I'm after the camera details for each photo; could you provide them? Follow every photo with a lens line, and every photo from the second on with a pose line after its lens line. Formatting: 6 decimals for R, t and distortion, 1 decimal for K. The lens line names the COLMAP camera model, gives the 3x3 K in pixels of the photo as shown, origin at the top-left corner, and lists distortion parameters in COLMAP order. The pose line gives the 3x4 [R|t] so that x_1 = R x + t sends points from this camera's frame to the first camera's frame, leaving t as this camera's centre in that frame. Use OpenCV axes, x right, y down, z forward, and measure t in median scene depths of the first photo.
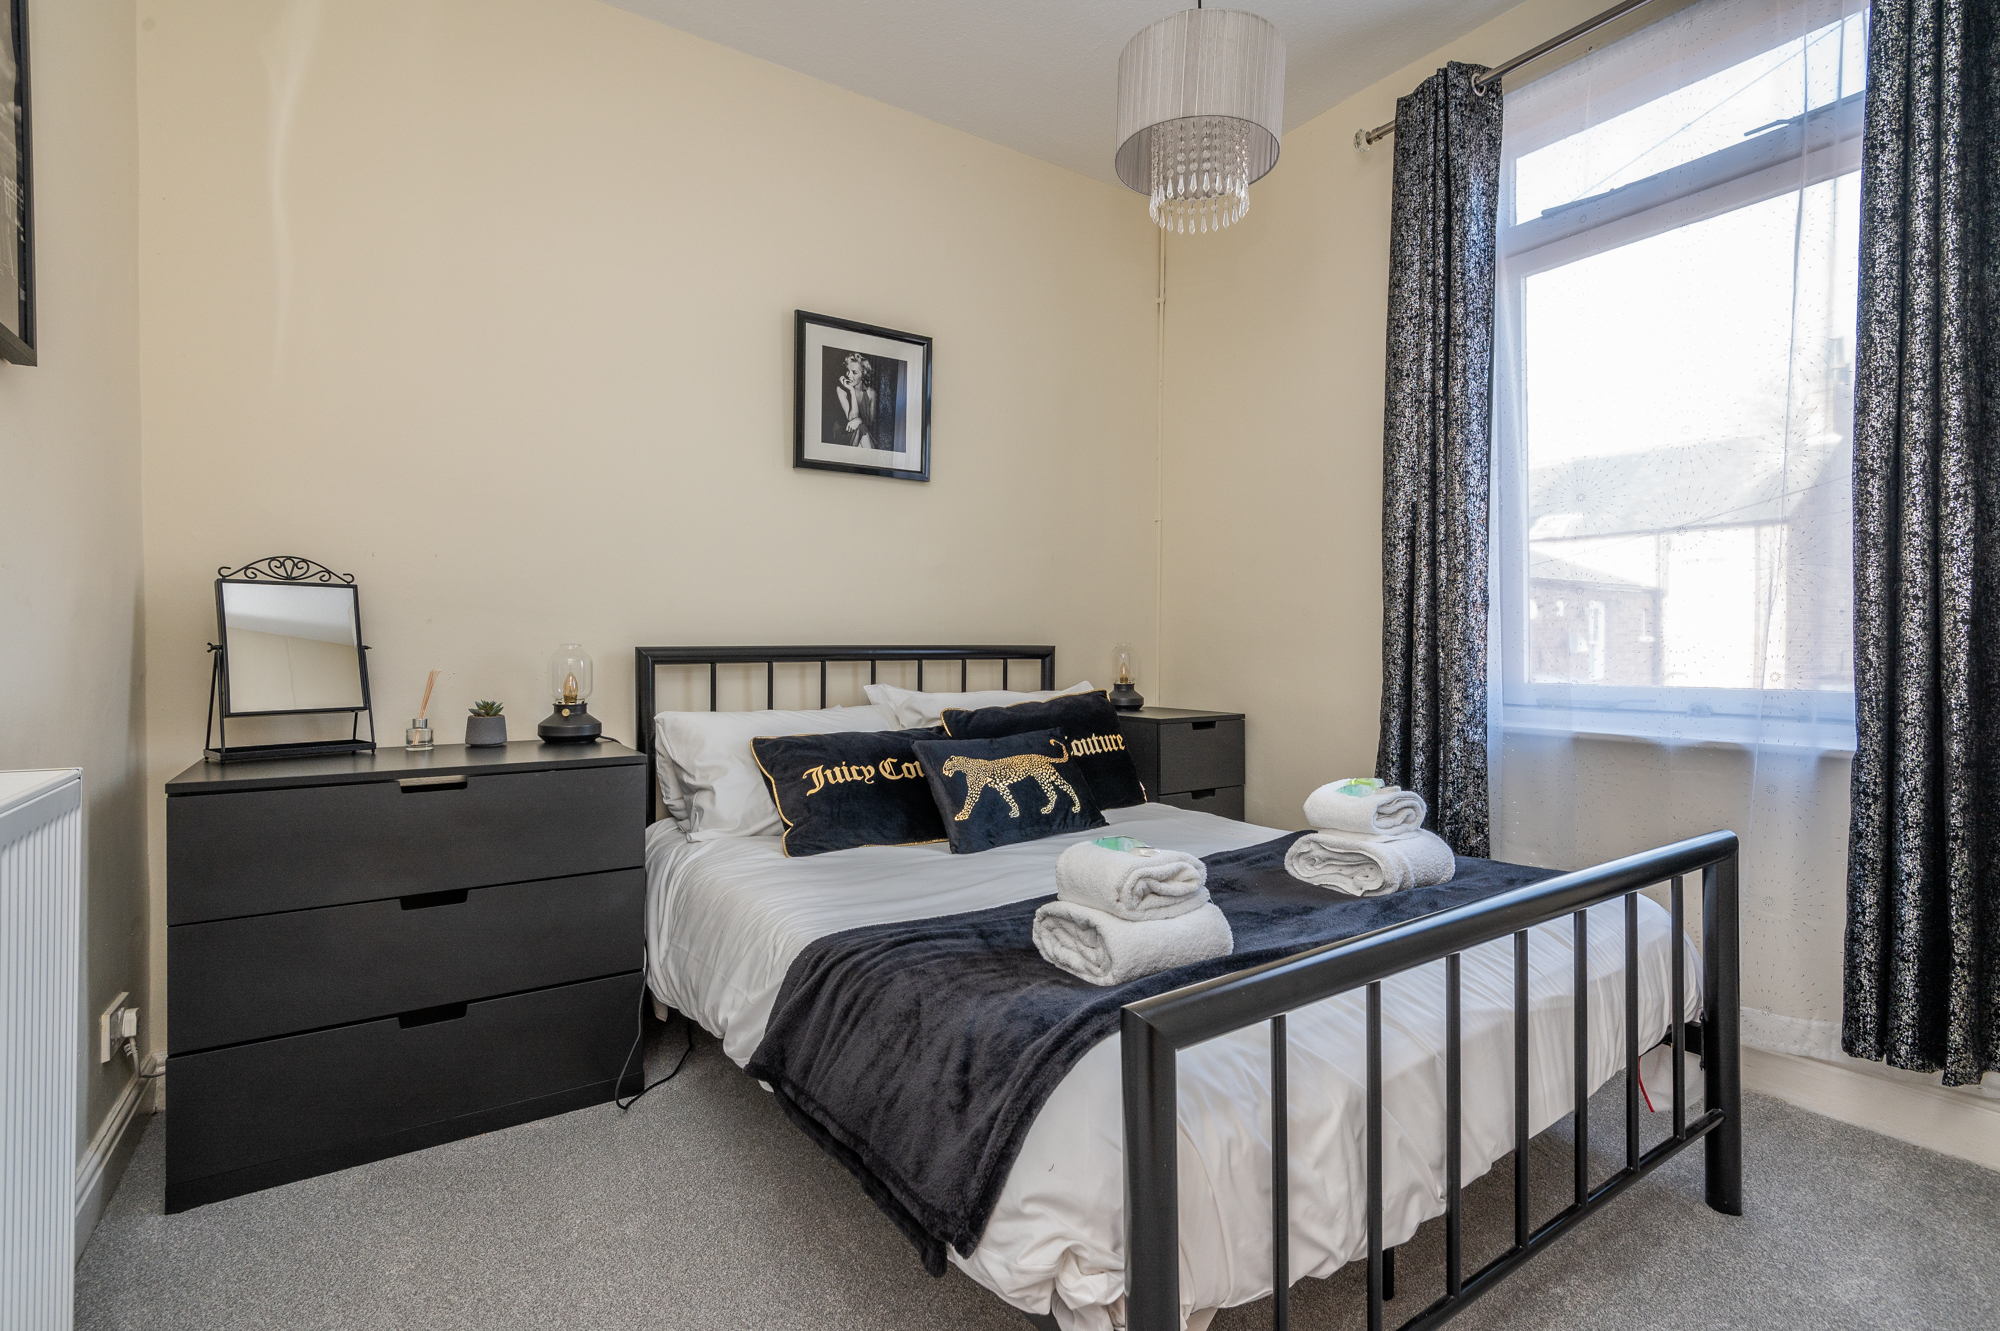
lens RADIAL K [[909.1, 0, 1024.1], [0, 909.1, 630.8], [0, 0, 1]] dist [0.004871, -0.005154]
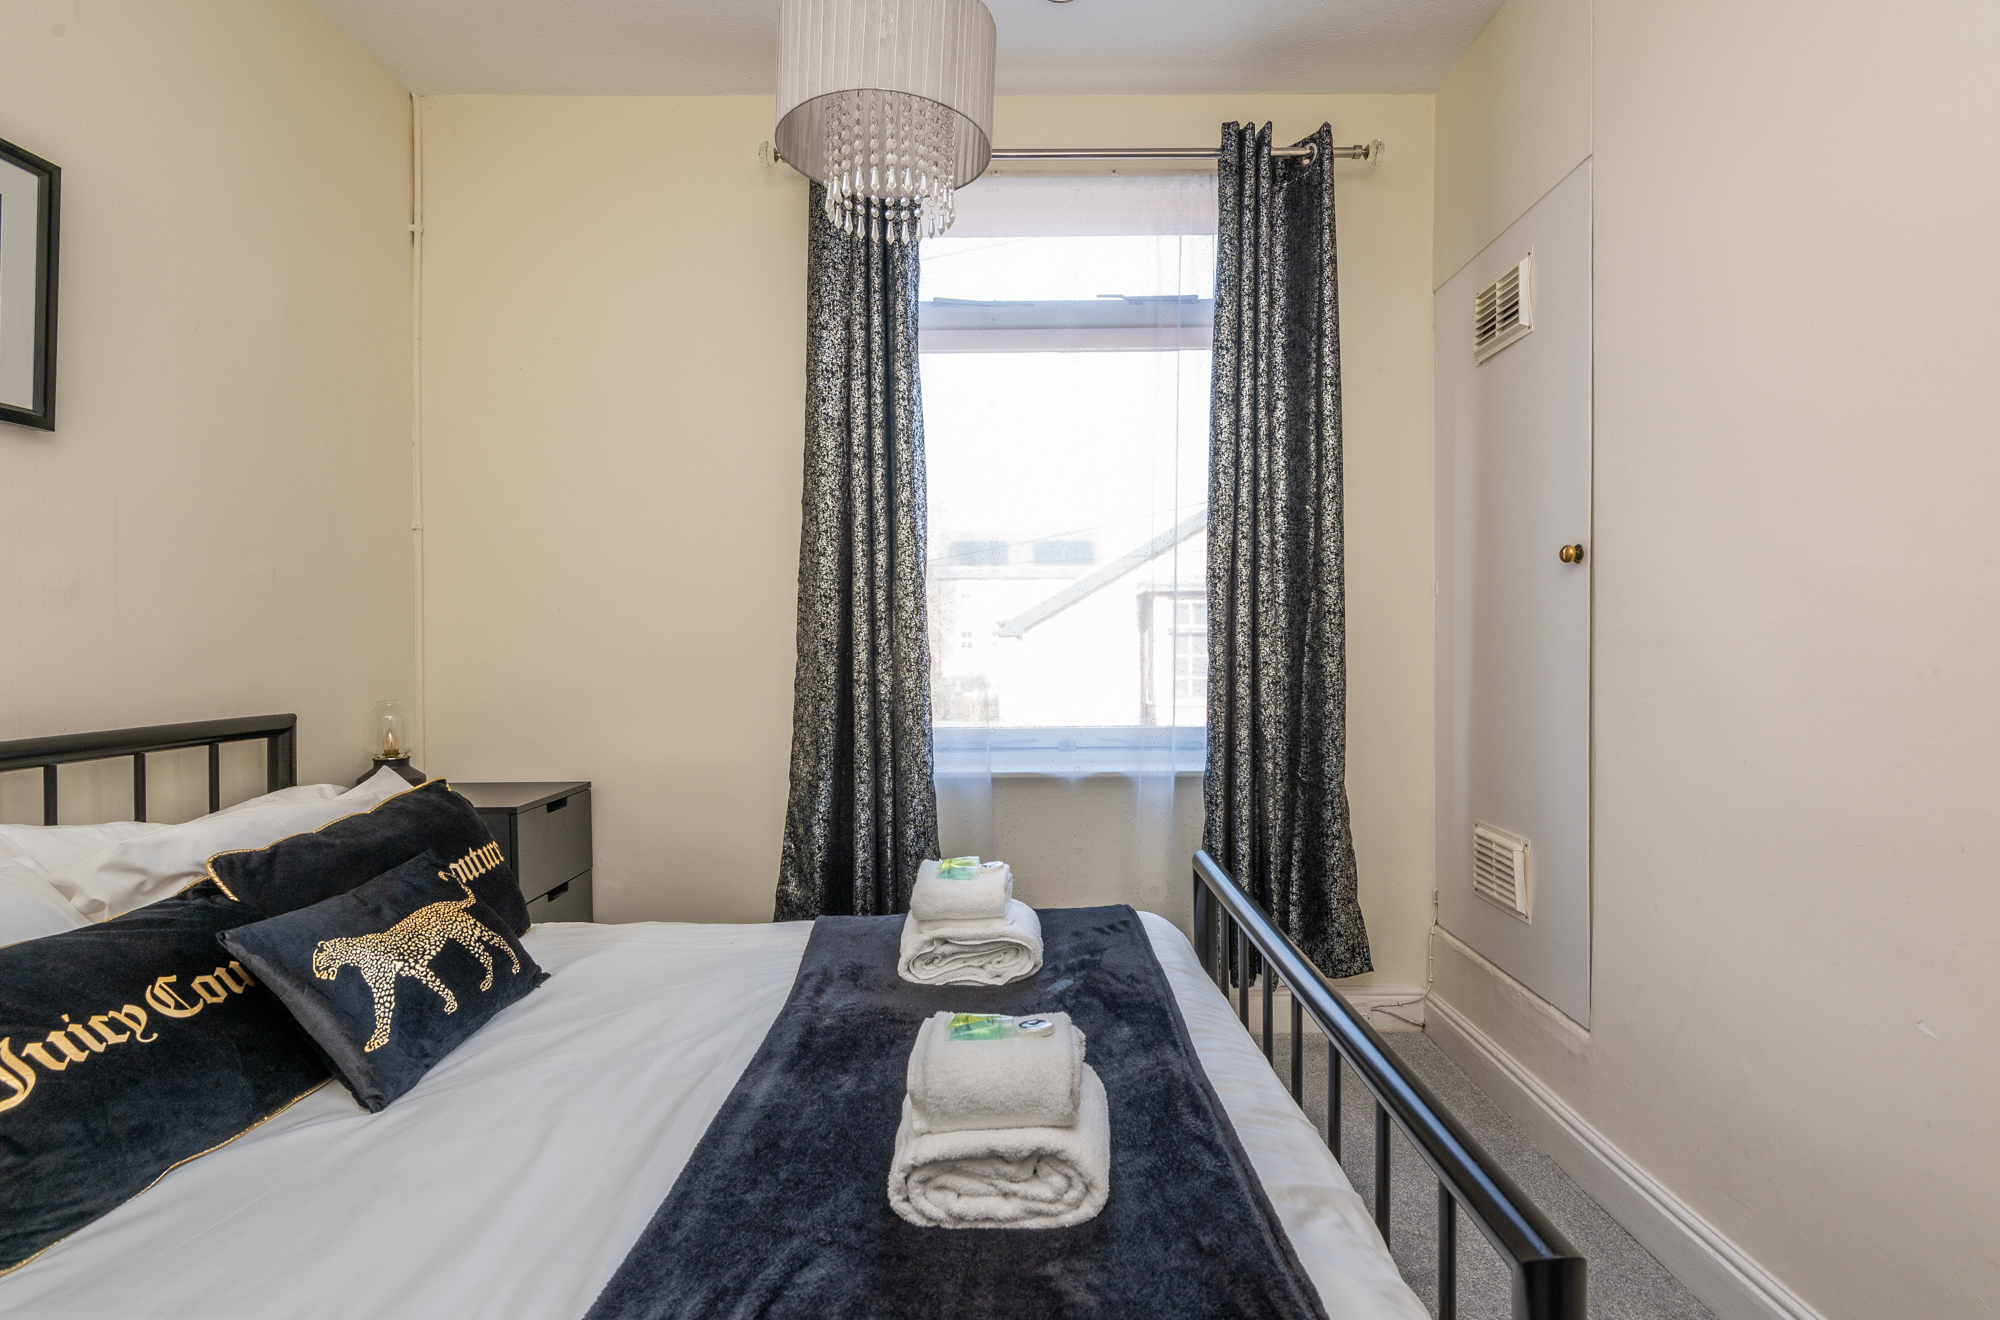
lens RADIAL K [[909.1, 0, 1000.2], [0, 909.1, 653.5], [0, 0, 1]] dist [0.004871, -0.005154]
pose [[0.583263, -0.017301, 0.812099, -0.421760], [0.000629, 0.999782, 0.020848, -0.084690], [-0.812283, -0.011649, 0.583147, 0.440990]]
